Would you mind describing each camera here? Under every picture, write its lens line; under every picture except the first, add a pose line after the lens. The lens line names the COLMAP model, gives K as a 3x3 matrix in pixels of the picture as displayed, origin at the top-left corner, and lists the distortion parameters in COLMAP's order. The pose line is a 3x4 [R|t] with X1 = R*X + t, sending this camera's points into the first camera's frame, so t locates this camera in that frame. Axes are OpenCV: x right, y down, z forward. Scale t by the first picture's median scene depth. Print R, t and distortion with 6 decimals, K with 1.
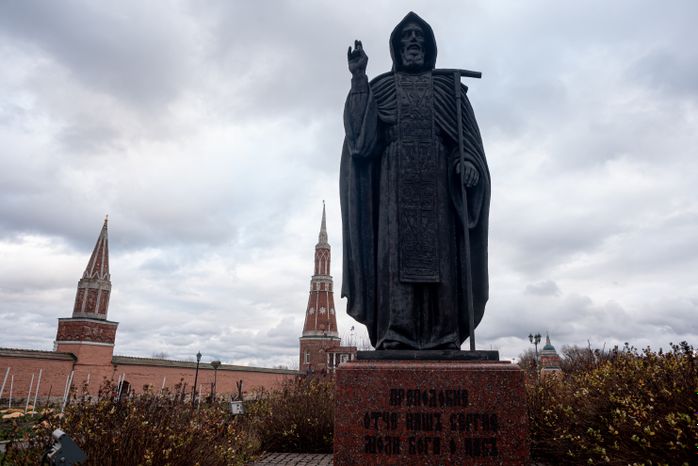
lens RADIAL K [[527.0, 0, 349.0], [0, 527.0, 233.0], [0, 0, 1]] dist [-0.071102, 0.005169]
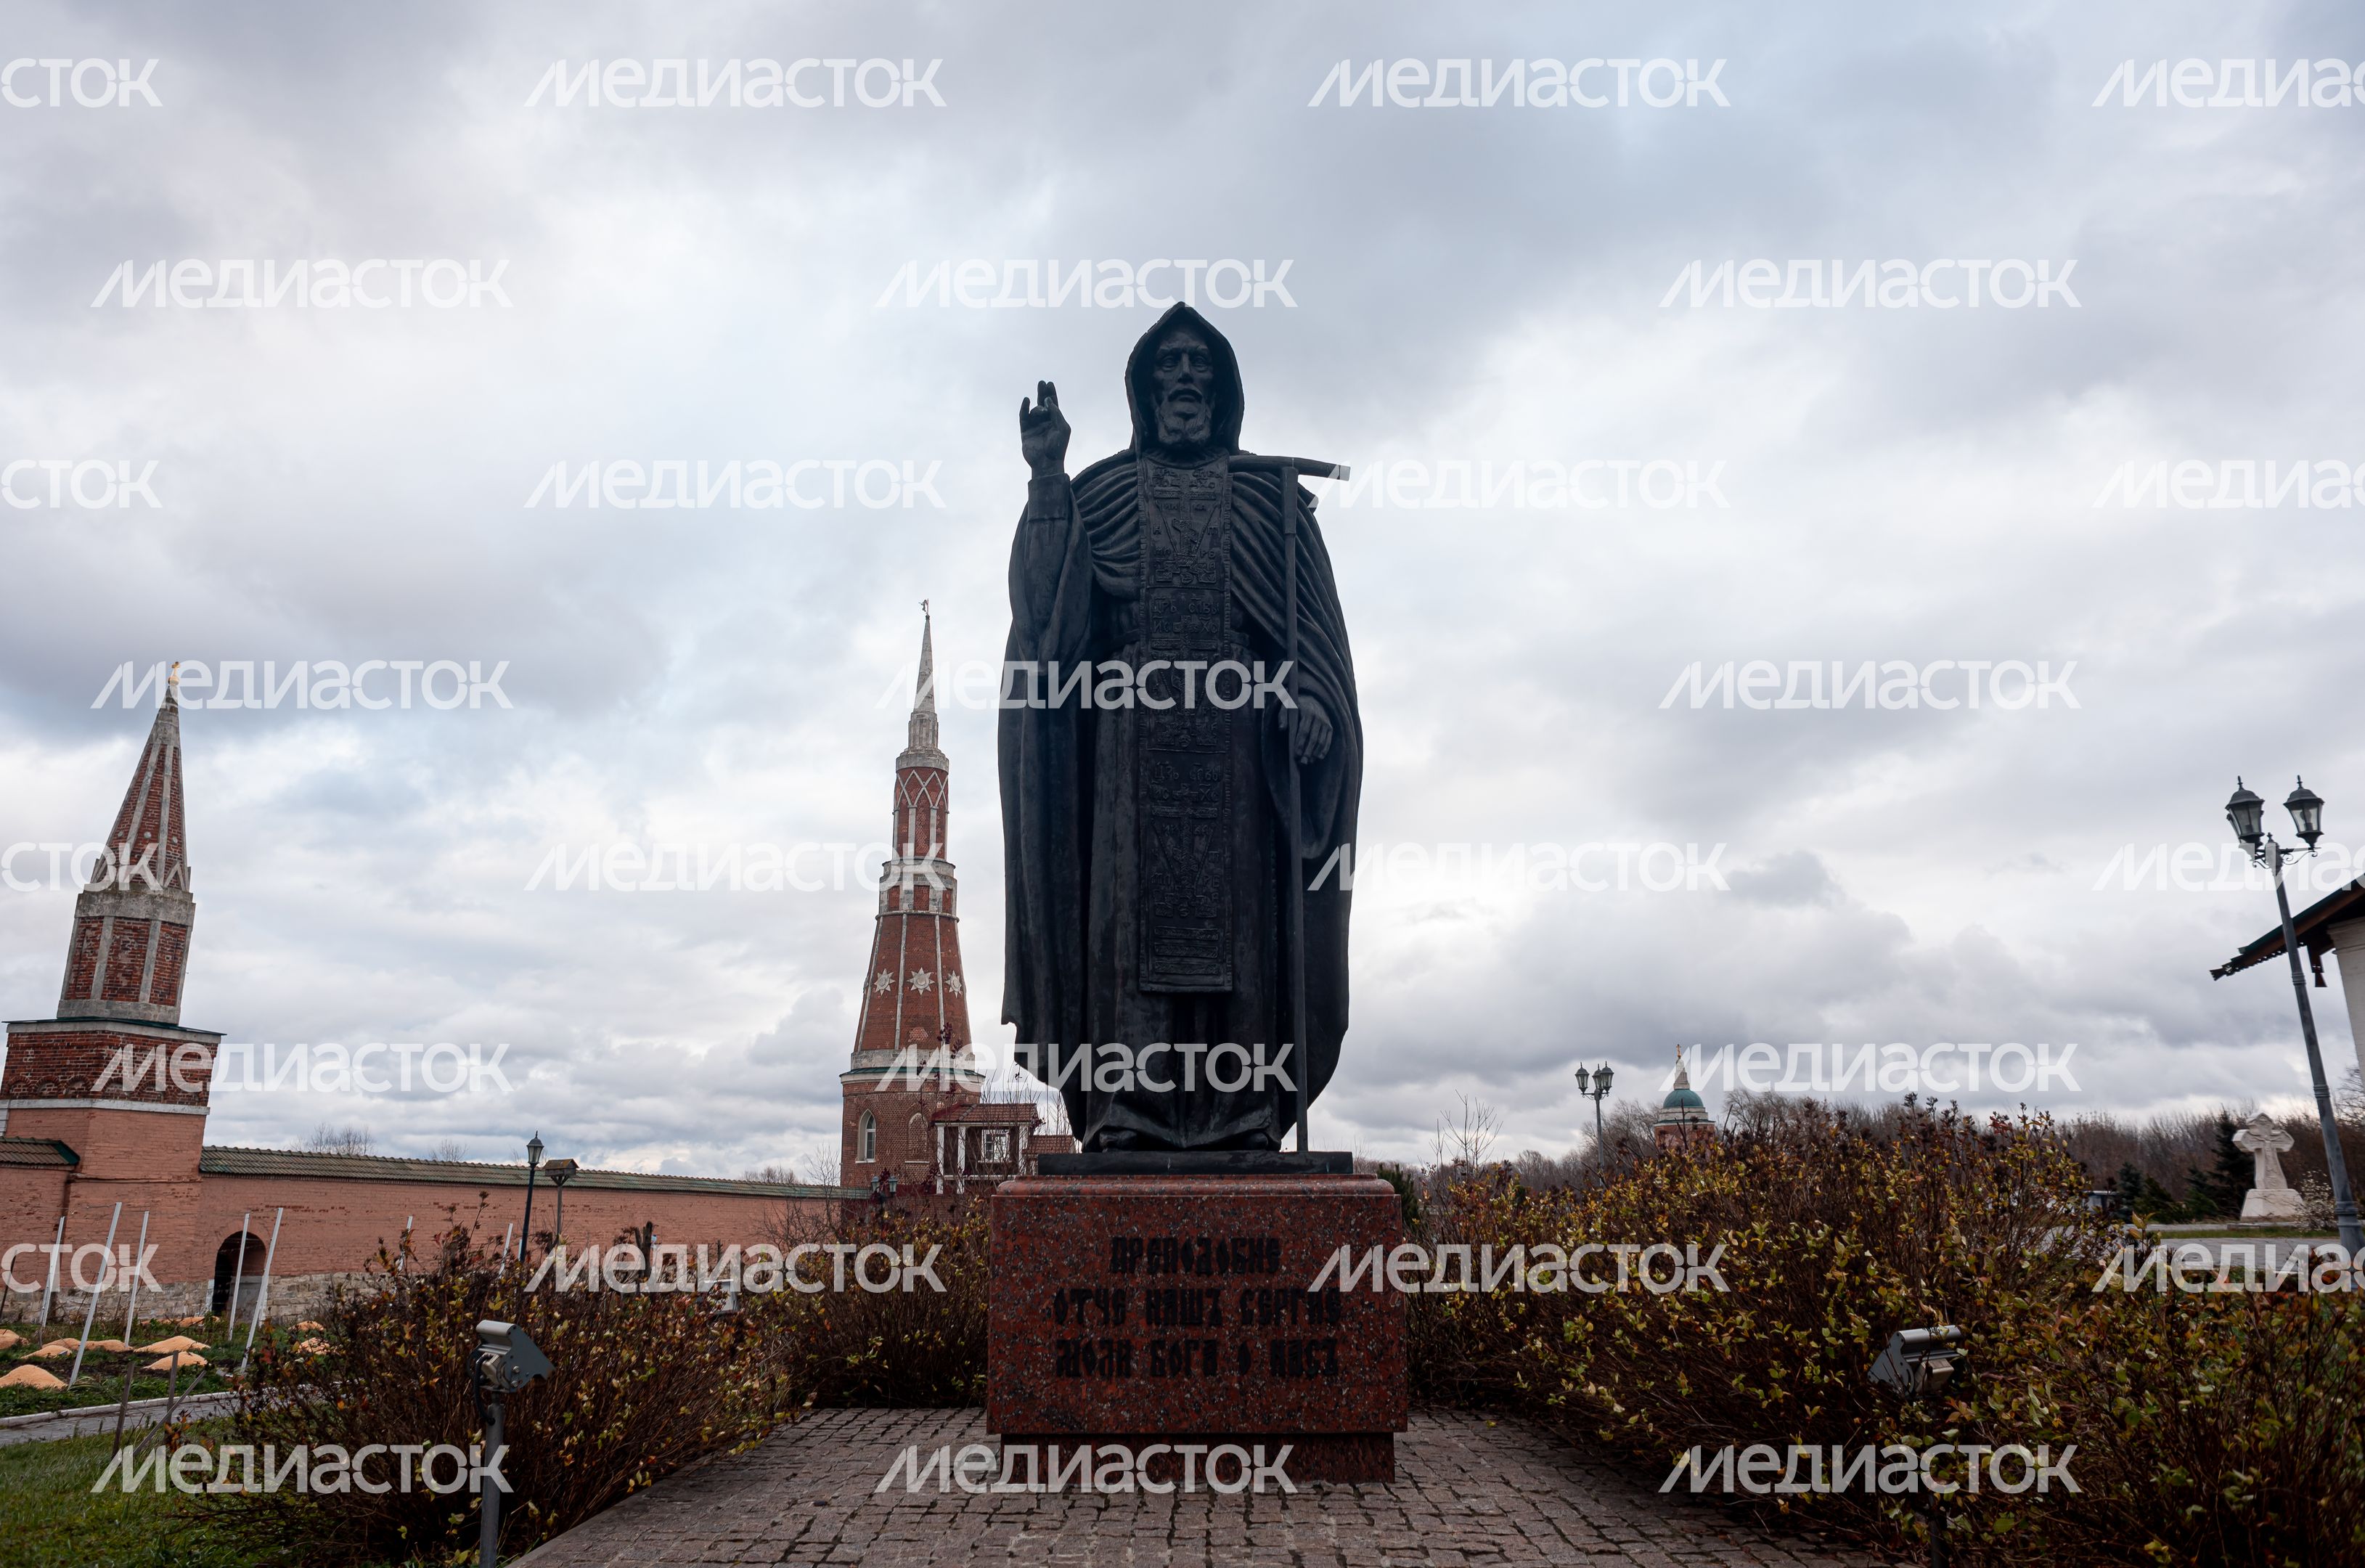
lens RADIAL K [[1789.8, 0, 1182.5], [0, 1789.8, 784.0], [0, 0, 1]] dist [-0.079432, 0.038337]
pose [[0.995501, 0.004893, 0.094620, -0.006889], [-0.008334, 0.999317, 0.036004, -0.119484], [-0.094380, -0.036630, 0.994862, -0.415420]]
